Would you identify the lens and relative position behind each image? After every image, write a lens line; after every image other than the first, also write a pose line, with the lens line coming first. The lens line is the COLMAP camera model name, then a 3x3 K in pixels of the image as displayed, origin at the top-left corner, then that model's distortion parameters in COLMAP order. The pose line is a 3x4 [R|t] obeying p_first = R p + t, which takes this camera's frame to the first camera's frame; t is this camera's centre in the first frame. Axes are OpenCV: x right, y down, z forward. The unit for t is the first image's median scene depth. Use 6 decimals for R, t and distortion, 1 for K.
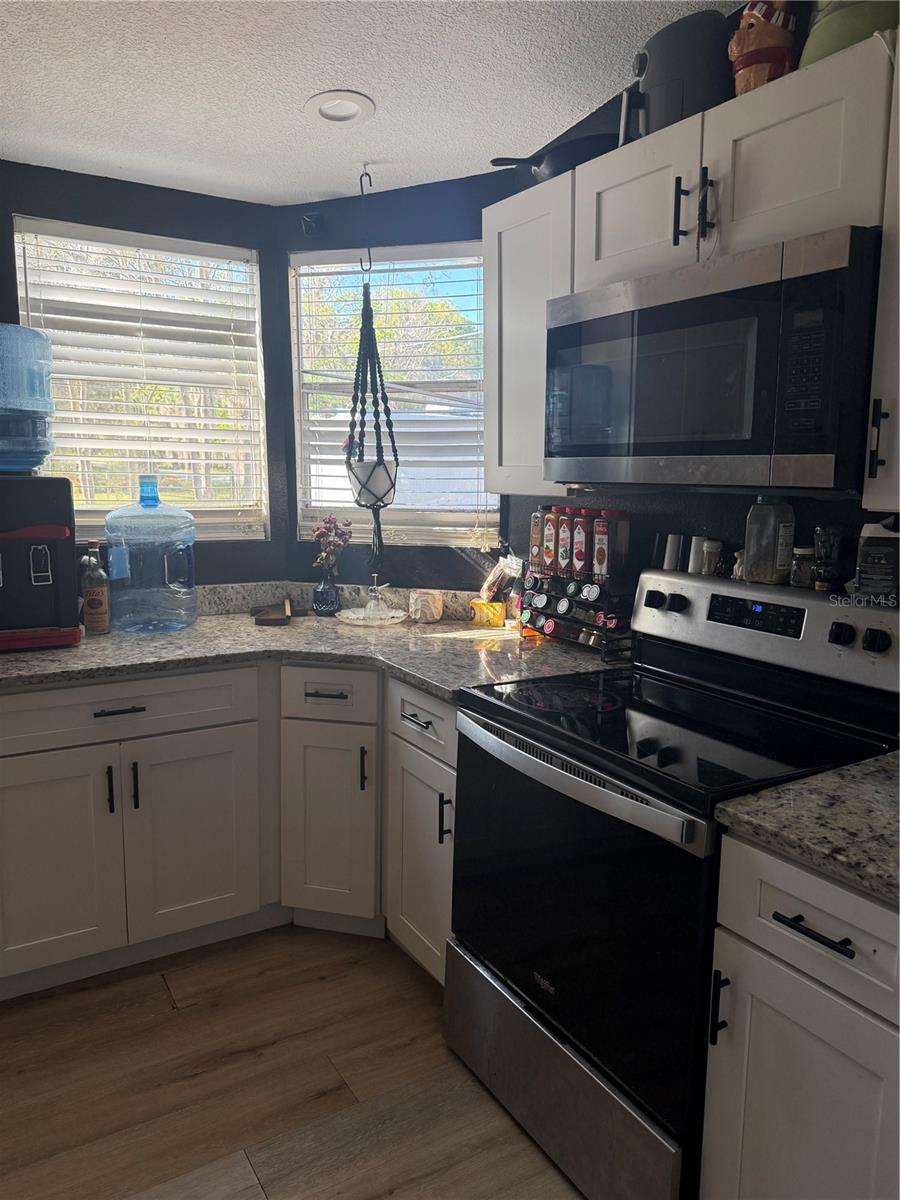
lens RADIAL K [[858.1, 0, 448.7], [0, 858.1, 596.8], [0, 0, 1]] dist [0.075524, -0.041553]
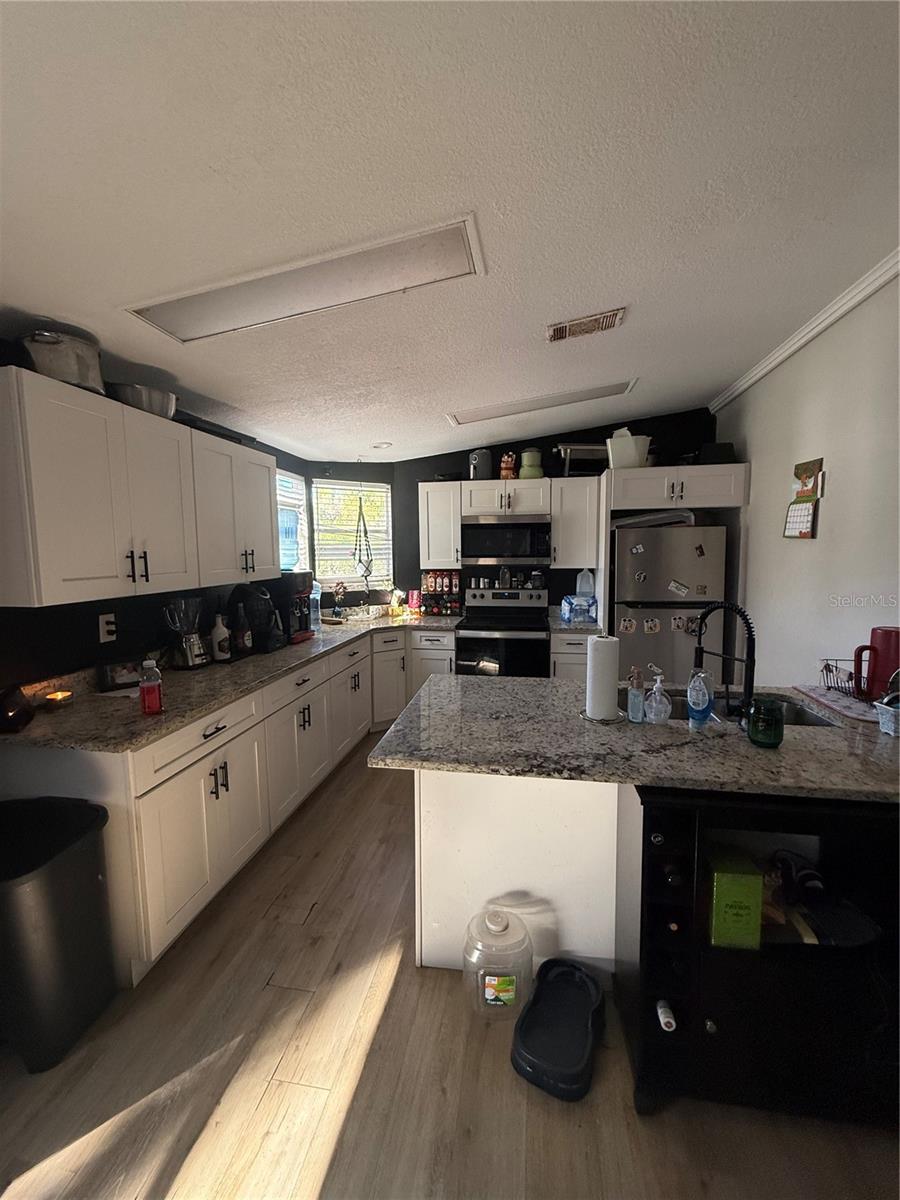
lens RADIAL K [[487.2, 0, 456.2], [0, 487.2, 597.6], [0, 0, 1]] dist [-0.000183, 0.000000]
pose [[0.654062, -0.091550, 0.750880, -1.227515], [0.129197, 0.991584, 0.008358, -0.016469], [-0.745326, 0.091545, 0.660385, -0.260810]]
